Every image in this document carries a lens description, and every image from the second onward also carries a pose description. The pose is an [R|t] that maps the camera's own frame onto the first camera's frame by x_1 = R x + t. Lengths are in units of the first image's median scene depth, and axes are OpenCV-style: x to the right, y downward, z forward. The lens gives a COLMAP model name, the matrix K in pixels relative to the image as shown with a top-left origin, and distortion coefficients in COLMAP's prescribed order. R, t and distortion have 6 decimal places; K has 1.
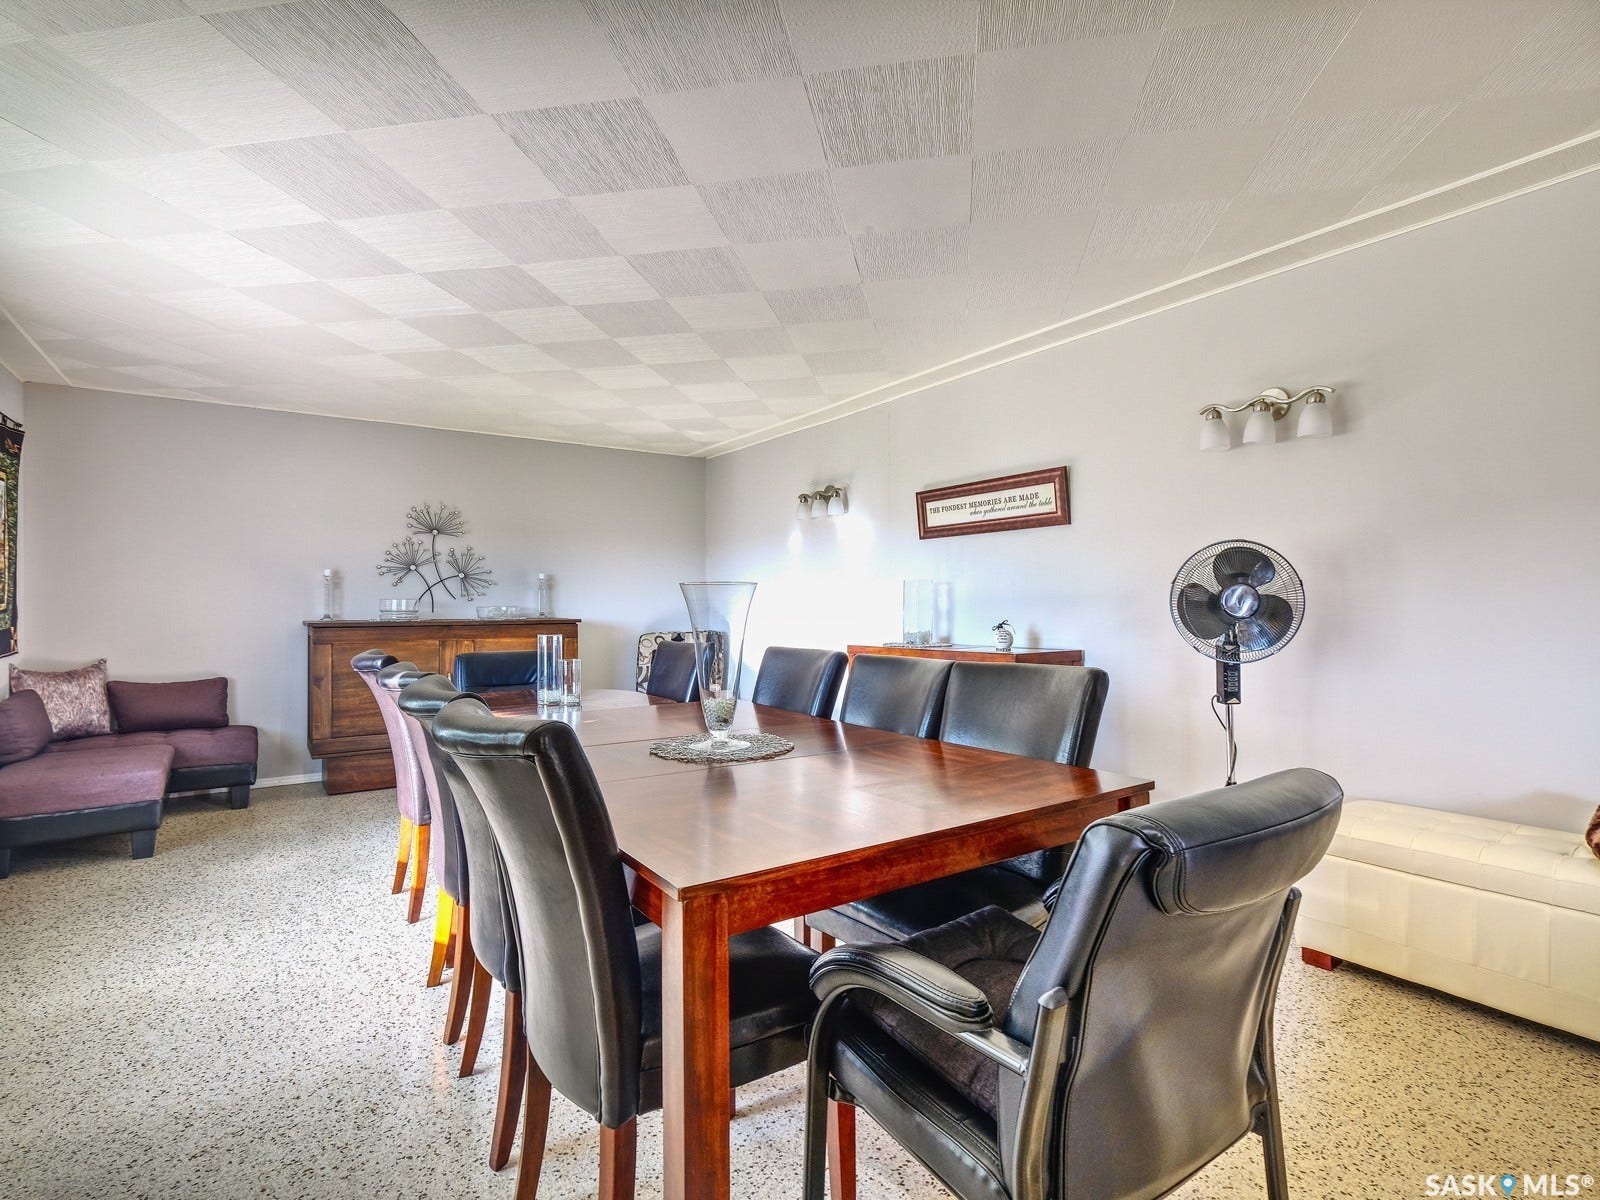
lens RADIAL K [[782.7, 0, 792.6], [0, 782.7, 596.6], [0, 0, 1]] dist [-0.002862, -0.000331]
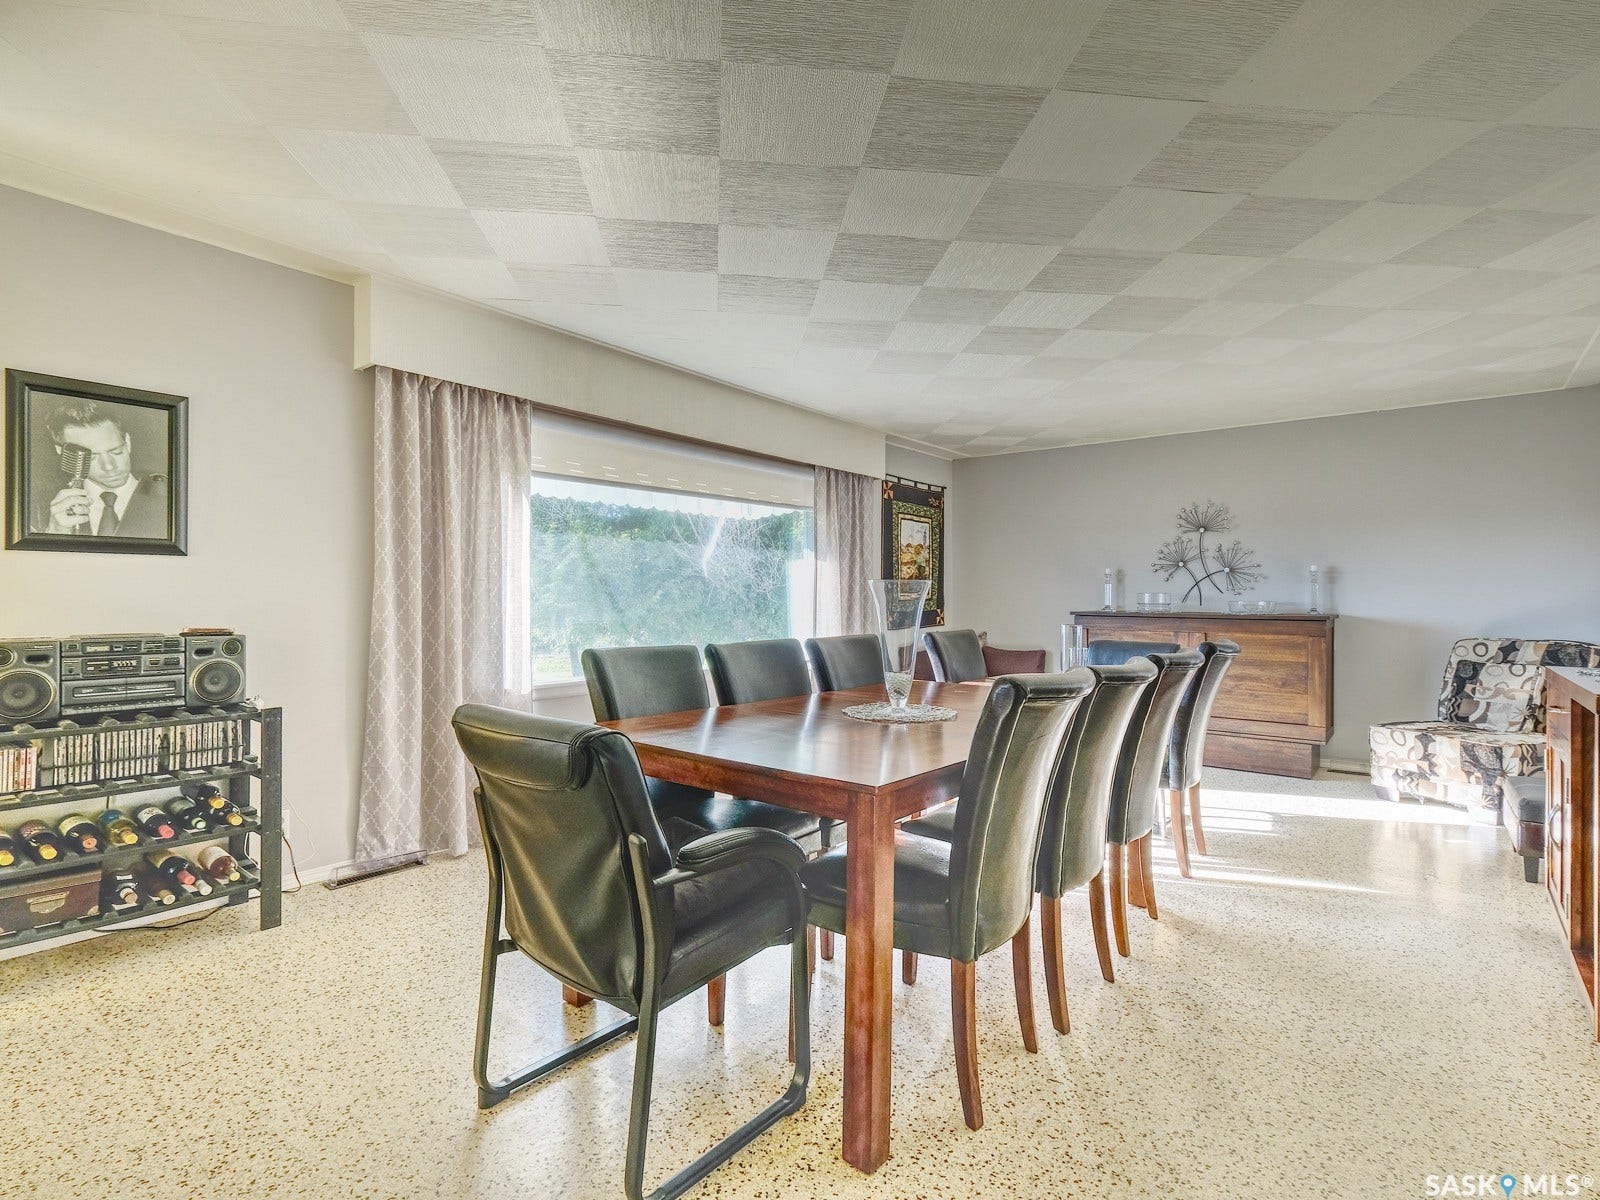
lens RADIAL K [[782.7, 0, 793.1], [0, 782.7, 603.5], [0, 0, 1]] dist [-0.002862, -0.000331]
pose [[0.289039, 0.010744, -0.957257, 0.396013], [-0.002631, 0.999942, 0.010429, 0.007534], [0.957314, -0.000496, 0.289050, 0.166555]]
